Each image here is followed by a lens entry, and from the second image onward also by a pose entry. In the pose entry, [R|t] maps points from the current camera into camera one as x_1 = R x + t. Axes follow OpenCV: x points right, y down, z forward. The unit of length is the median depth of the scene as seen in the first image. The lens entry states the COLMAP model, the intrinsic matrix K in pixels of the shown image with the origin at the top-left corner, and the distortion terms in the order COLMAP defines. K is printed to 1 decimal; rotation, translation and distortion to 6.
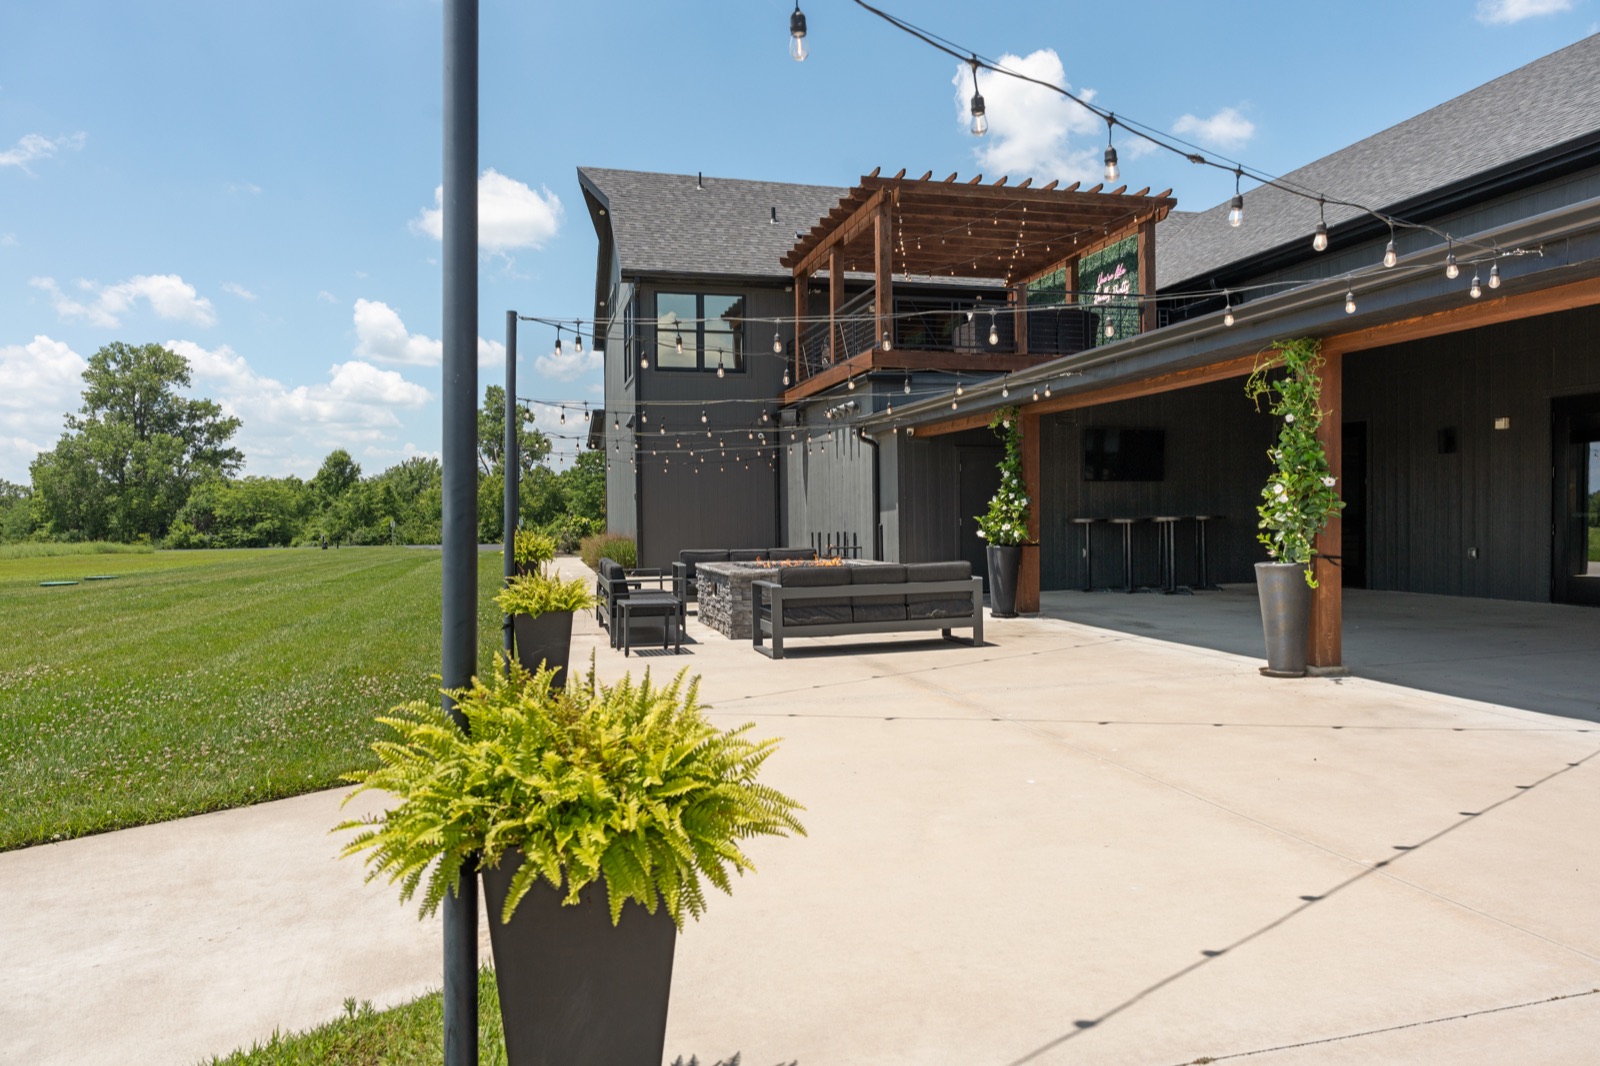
lens RADIAL K [[1052.9, 0, 817.6], [0, 1052.9, 547.7], [0, 0, 1]] dist [0.034204, -0.000013]
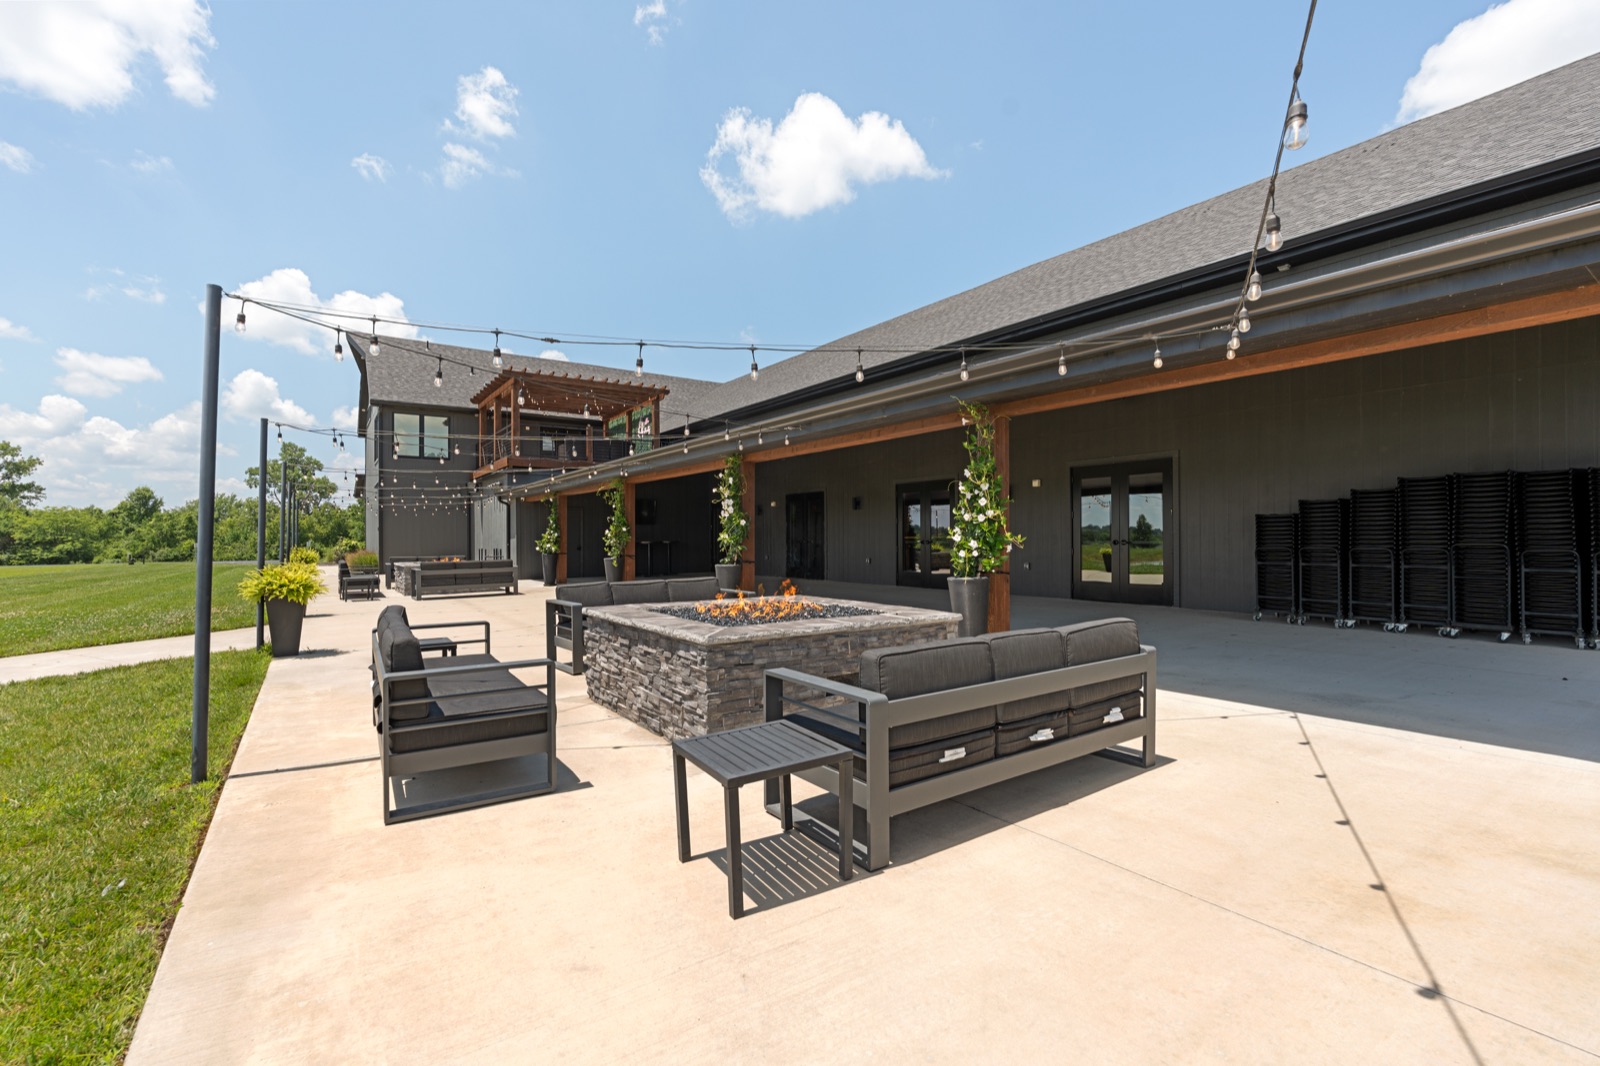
lens RADIAL K [[709.5, 0, 792.3], [0, 709.5, 542.6], [0, 0, 1]] dist [0.003944, 0.005396]
pose [[0.949298, 0.004706, 0.314342, 0.086631], [0.004332, 0.999597, -0.028045, 0.008043], [-0.314348, 0.027985, 0.948895, -0.264921]]
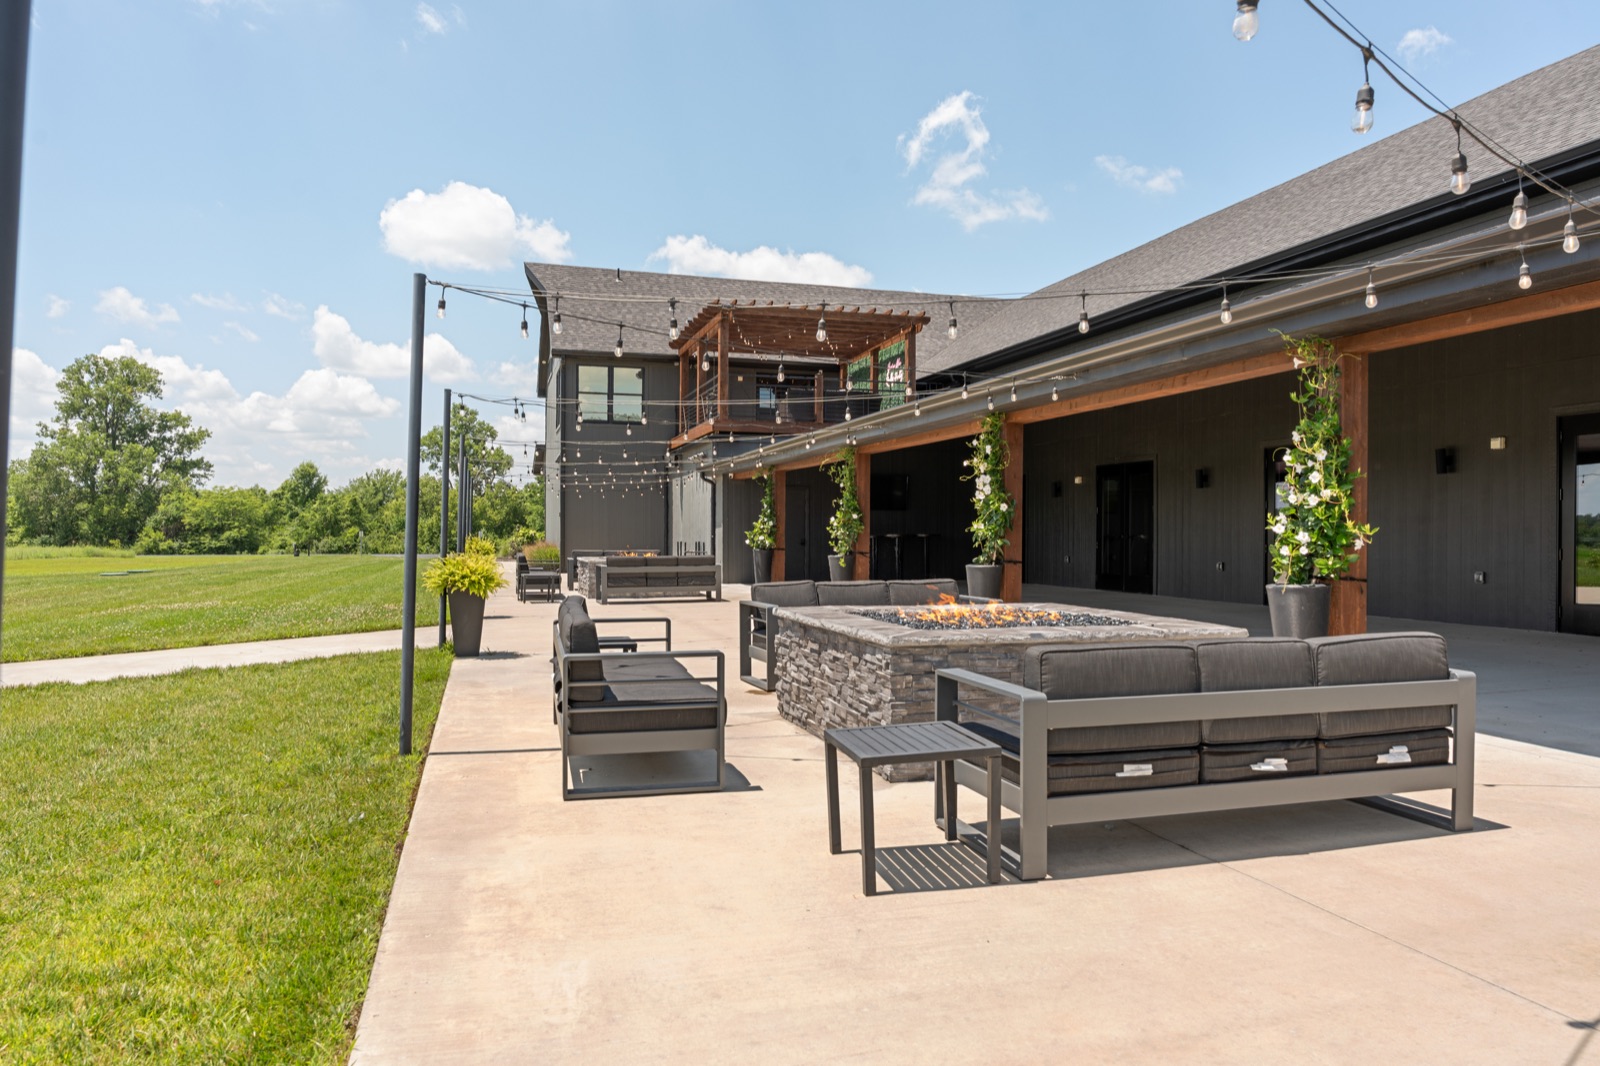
lens RADIAL K [[1060.5, 0, 793.6], [0, 1060.5, 549.3], [0, 0, 1]] dist [0.059946, -0.000752]
pose [[0.999836, 0.015611, 0.009191, 0.094944], [-0.015469, 0.999763, -0.015303, 0.010282], [-0.009427, 0.015159, 0.999841, -0.304662]]
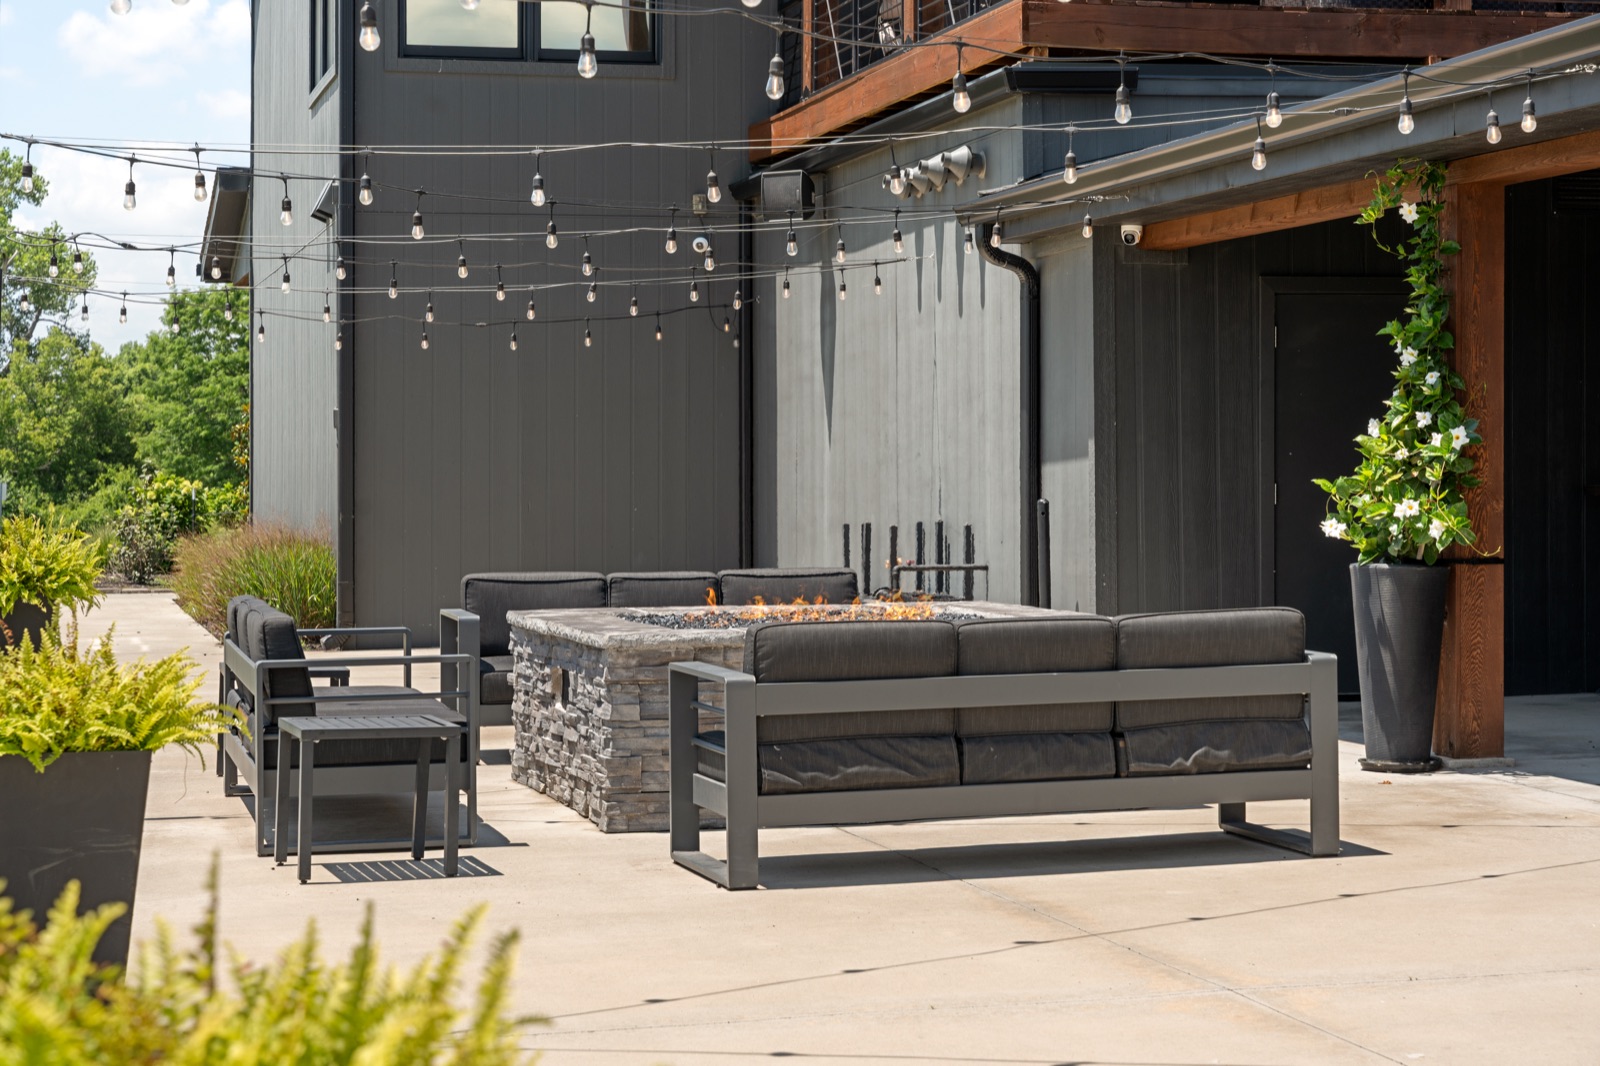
lens RADIAL K [[3044.2, 0, 800.0], [0, 3044.2, 533.0], [0, 0, 1]] dist [0.103410, -0.044881]
pose [[0.999802, 0.005772, -0.019061, -0.000804], [-0.006006, 0.999907, -0.012223, 0.000831], [0.018989, 0.012335, 0.999744, -0.004594]]
